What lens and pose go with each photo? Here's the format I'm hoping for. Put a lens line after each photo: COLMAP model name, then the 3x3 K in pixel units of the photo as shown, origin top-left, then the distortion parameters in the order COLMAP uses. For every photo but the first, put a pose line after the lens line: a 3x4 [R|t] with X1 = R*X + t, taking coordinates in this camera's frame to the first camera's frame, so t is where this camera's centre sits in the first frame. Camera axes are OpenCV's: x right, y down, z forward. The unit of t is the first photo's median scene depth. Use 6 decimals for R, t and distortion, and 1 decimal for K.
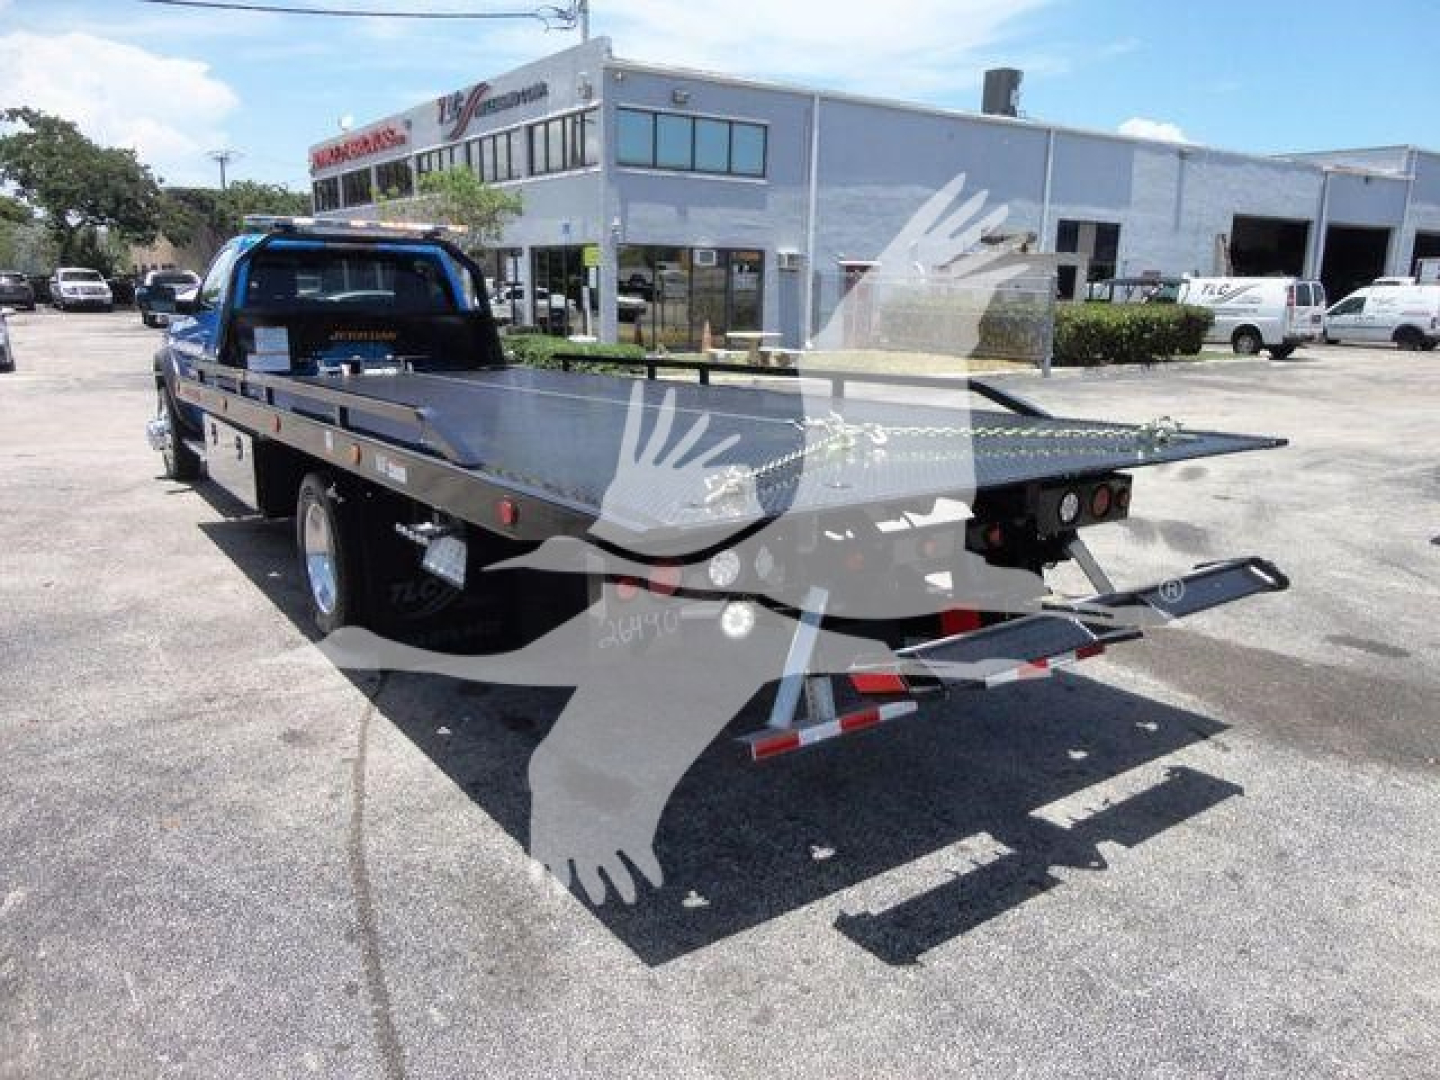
lens RADIAL K [[1045.9, 0, 732.7], [0, 1045.9, 535.4], [0, 0, 1]] dist [-0.008495, 0.004436]
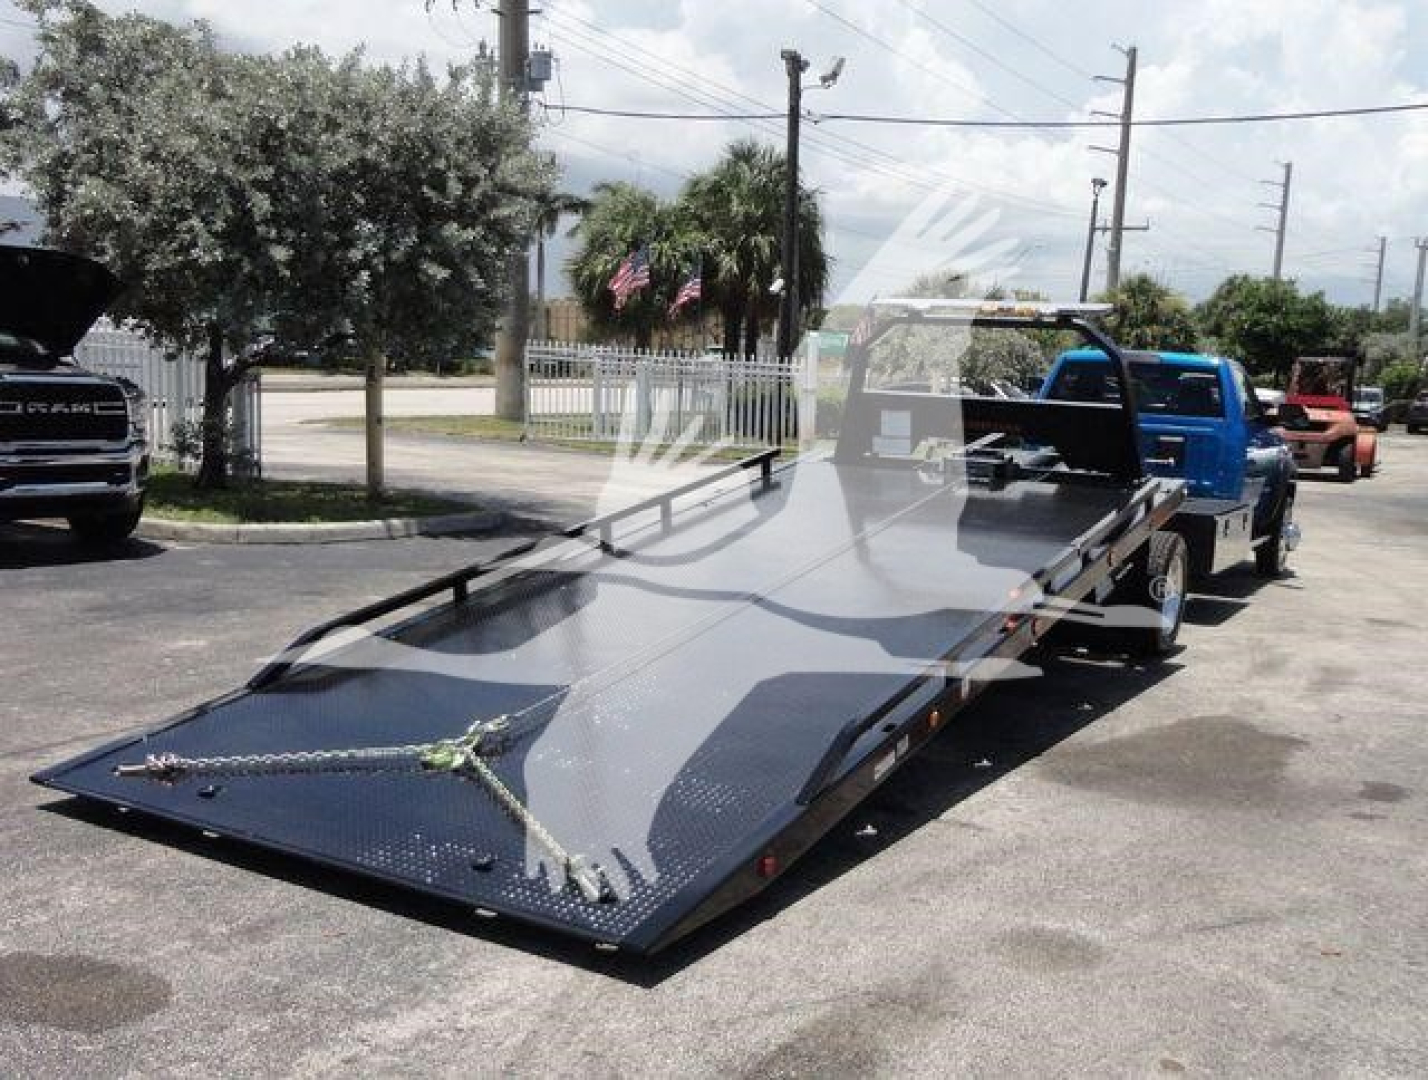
lens RADIAL K [[1447.8, 0, 739.6], [0, 1447.8, 613.2], [0, 0, 1]] dist [-0.009732, 0.000000]
pose [[0.420397, 0.158505, -0.893388, 0.307280], [-0.244500, 0.967991, 0.056688, 0.004277], [0.873777, 0.194602, 0.445694, -0.021998]]
